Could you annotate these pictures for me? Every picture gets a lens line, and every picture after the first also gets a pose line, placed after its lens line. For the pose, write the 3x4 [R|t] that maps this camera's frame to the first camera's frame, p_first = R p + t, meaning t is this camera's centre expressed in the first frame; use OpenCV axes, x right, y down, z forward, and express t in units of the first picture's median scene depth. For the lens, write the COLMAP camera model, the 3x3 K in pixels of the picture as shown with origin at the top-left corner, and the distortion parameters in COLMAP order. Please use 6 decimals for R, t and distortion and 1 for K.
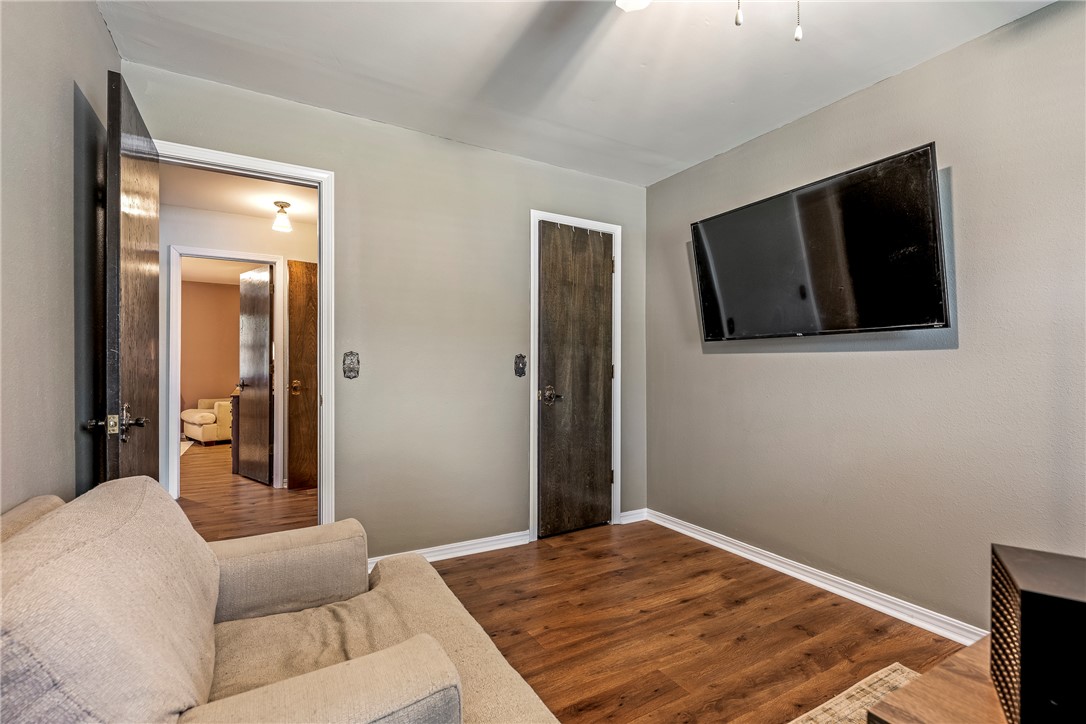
lens RADIAL K [[485.7, 0, 537.1], [0, 485.7, 364.6], [0, 0, 1]] dist [0.000630, -0.000416]
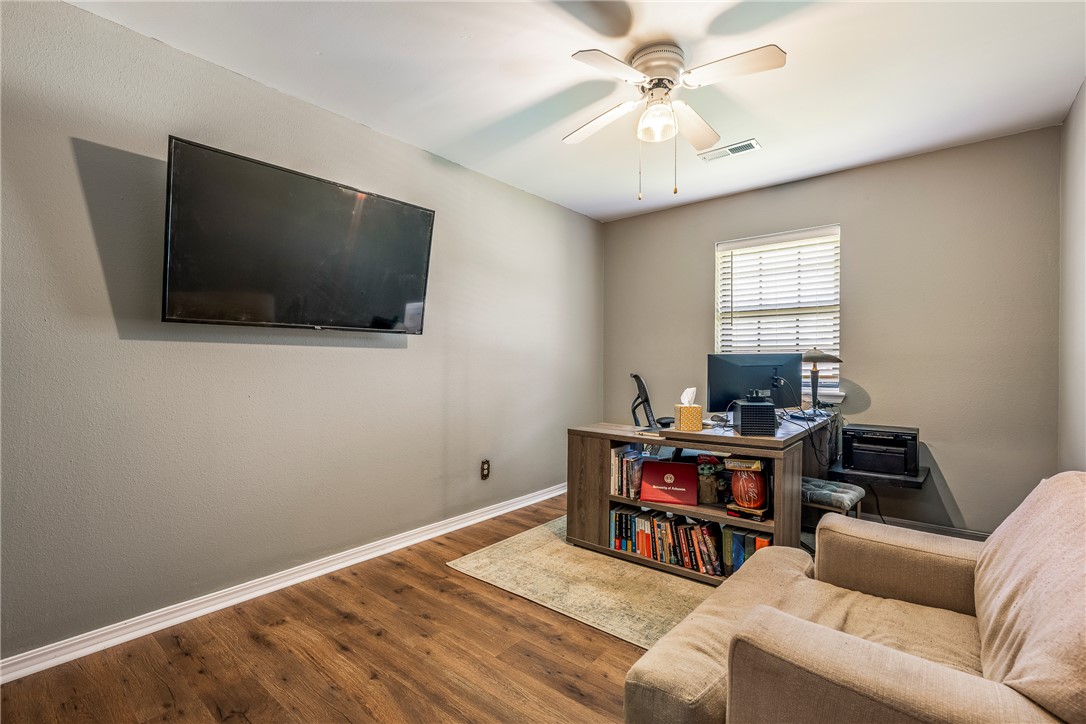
lens RADIAL K [[485.7, 0, 538.3], [0, 485.7, 360.7], [0, 0, 1]] dist [0.000630, -0.000416]
pose [[-0.339860, -0.000860, 0.940476, -0.577778], [-0.004720, 0.999989, -0.000792, 0.004051], [-0.940464, -0.004708, -0.339860, 0.984812]]
